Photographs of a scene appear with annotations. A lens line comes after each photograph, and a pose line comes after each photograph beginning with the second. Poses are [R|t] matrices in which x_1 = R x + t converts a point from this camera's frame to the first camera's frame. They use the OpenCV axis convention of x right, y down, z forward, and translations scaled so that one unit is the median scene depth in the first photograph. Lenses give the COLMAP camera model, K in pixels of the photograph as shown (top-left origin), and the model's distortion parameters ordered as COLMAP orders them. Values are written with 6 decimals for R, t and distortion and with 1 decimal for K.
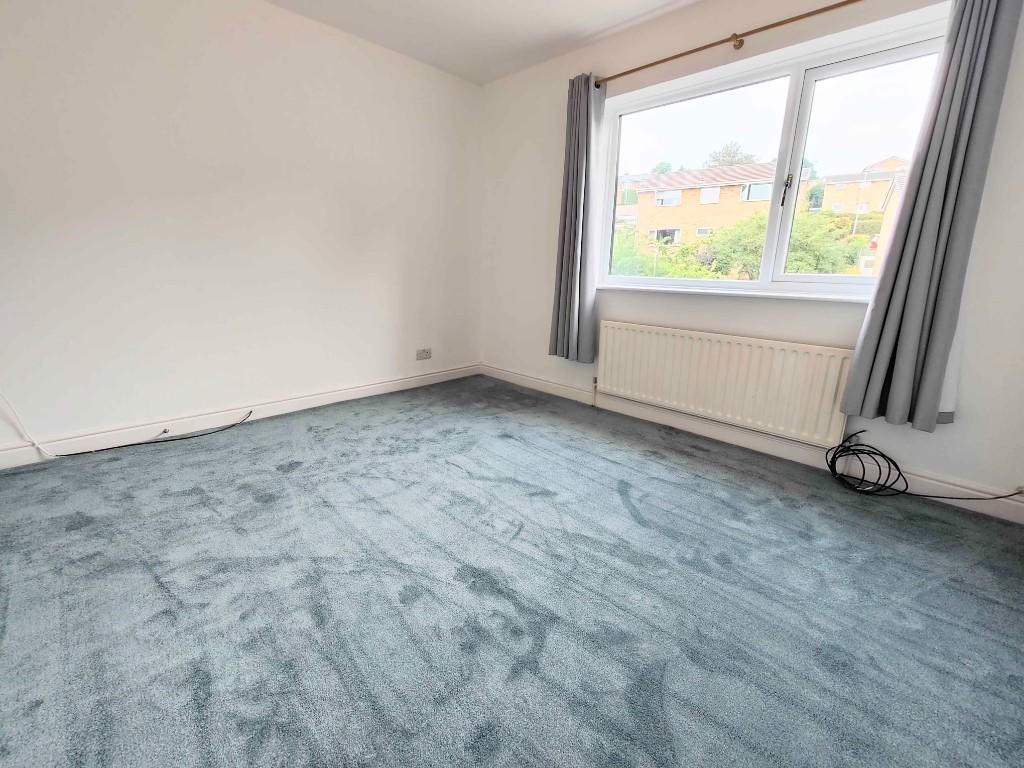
lens RADIAL K [[450.5, 0, 510.7], [0, 450.5, 382.0], [0, 0, 1]] dist [0.008881, 0.000987]
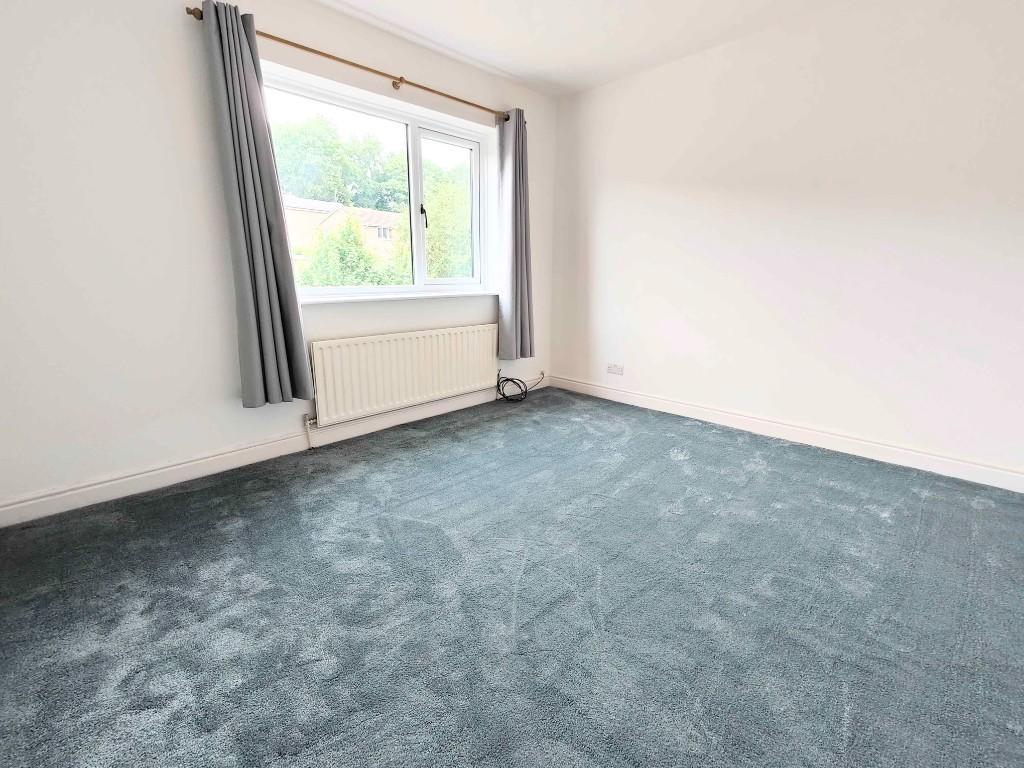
lens RADIAL K [[450.5, 0, 507.8], [0, 450.5, 384.4], [0, 0, 1]] dist [0.008881, 0.000987]
pose [[0.011712, -0.257055, 0.966326, -0.712064], [0.258386, 0.934349, 0.245417, -0.205358], [-0.965971, 0.246810, 0.077362, 0.717390]]
